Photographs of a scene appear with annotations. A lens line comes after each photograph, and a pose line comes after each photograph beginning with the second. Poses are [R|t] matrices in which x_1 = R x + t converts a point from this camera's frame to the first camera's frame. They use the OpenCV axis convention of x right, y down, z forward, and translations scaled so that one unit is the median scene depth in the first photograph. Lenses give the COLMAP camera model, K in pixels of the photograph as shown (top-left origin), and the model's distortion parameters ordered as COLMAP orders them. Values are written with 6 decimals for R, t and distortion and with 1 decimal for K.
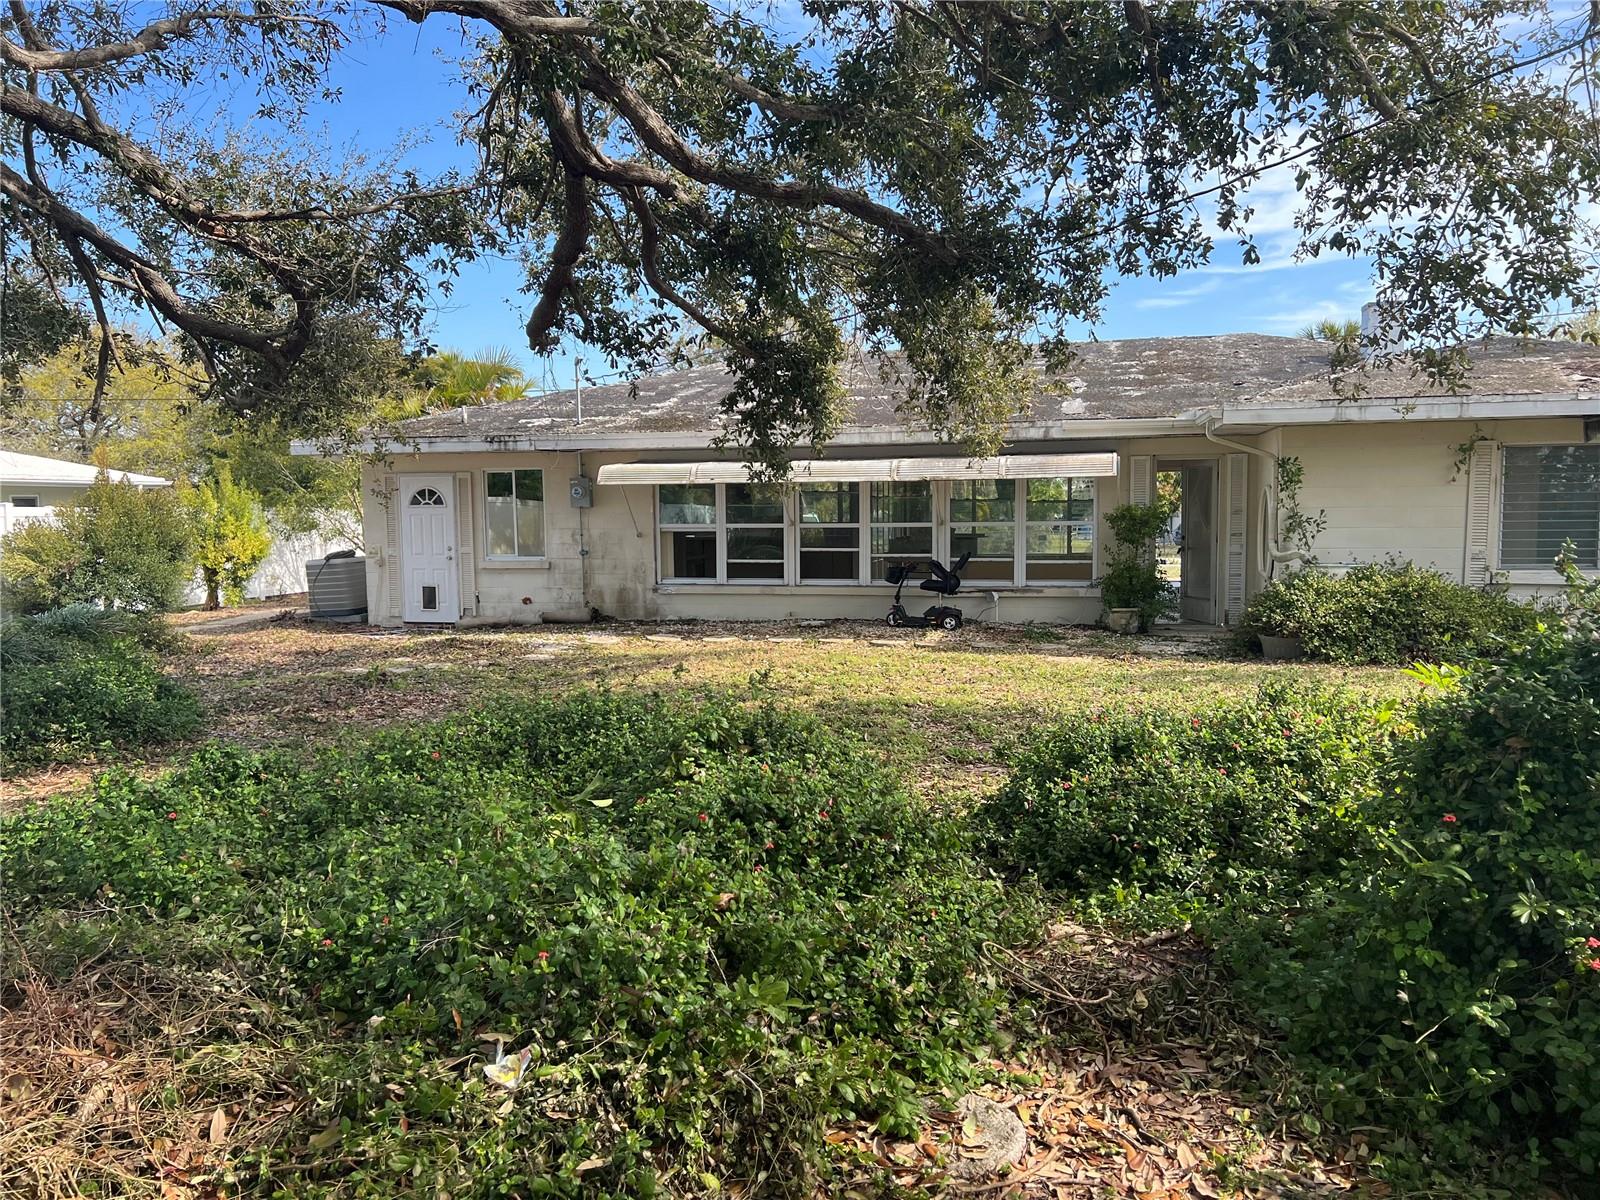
lens RADIAL K [[1204.7, 0, 800.2], [0, 1204.7, 604.1], [0, 0, 1]] dist [0.040516, -0.046342]
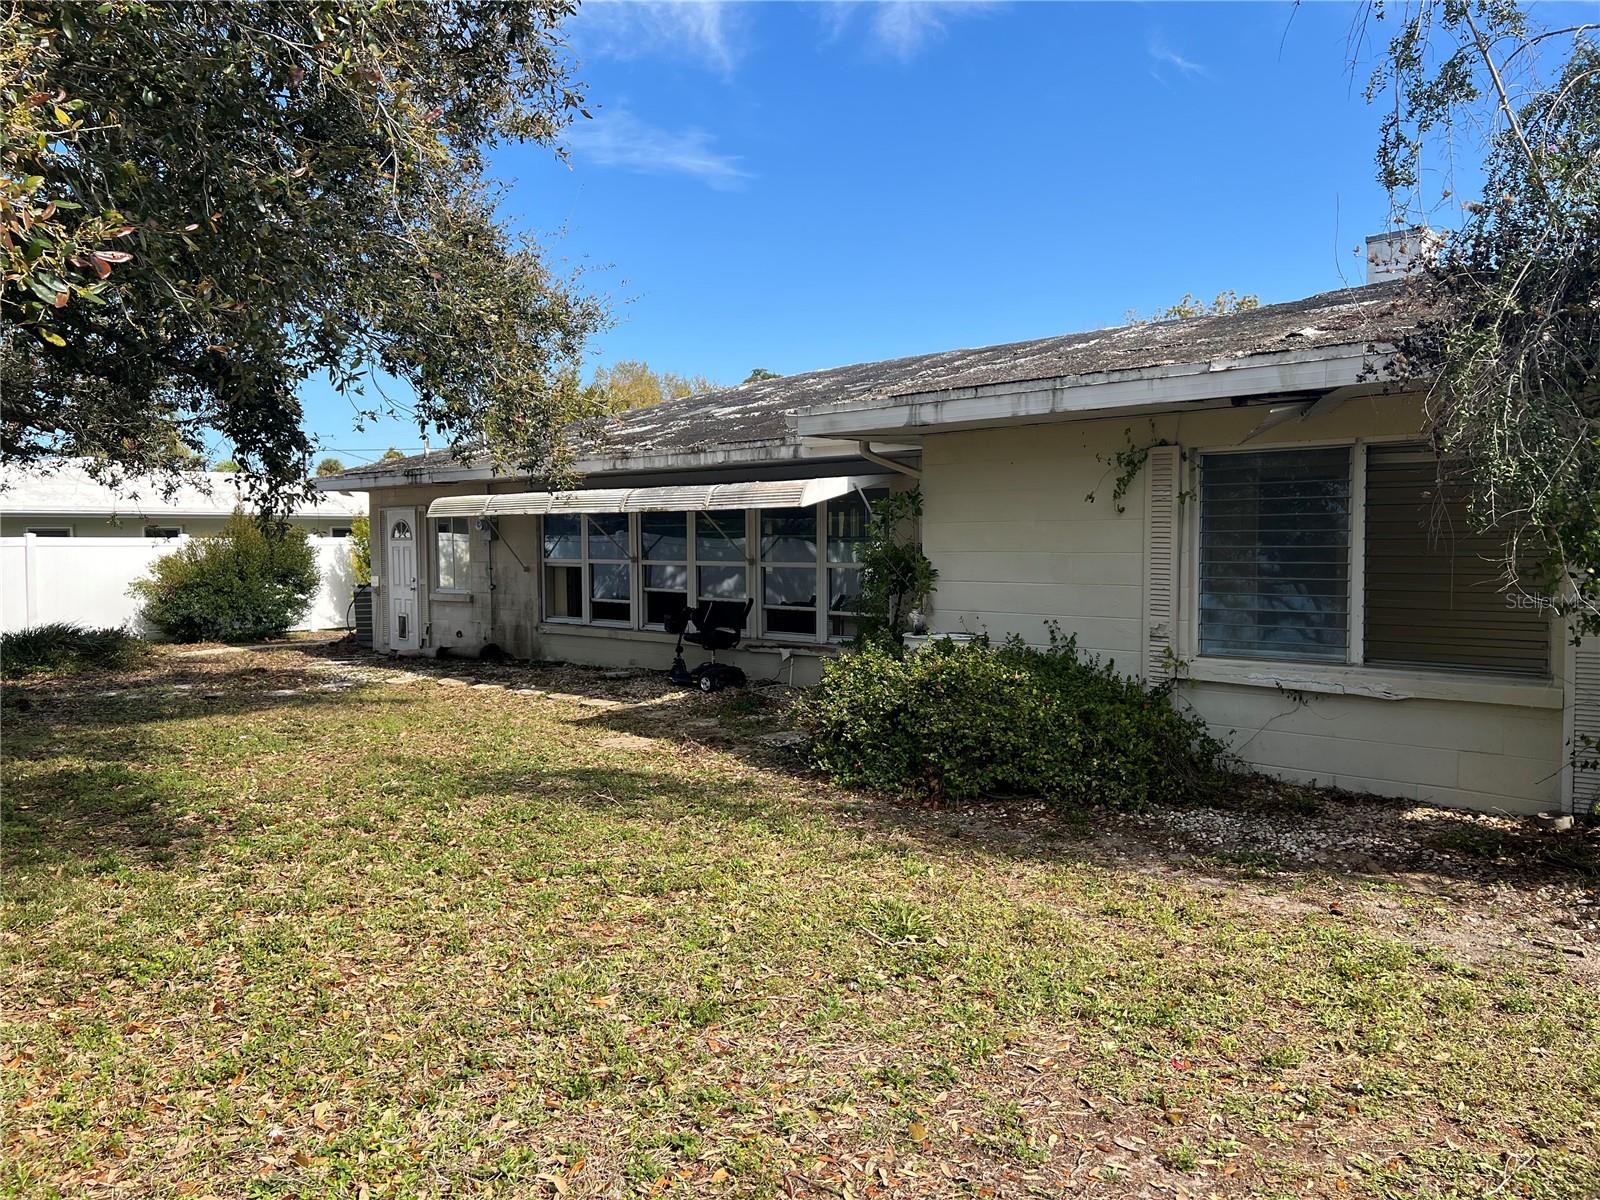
lens RADIAL K [[1204.7, 0, 799.9], [0, 1204.7, 598.9], [0, 0, 1]] dist [0.040516, -0.046342]
pose [[0.880039, 0.029256, -0.473999, 0.554503], [-0.041283, 0.999035, -0.014985, -0.031698], [0.473104, 0.032755, 0.880398, 0.295361]]
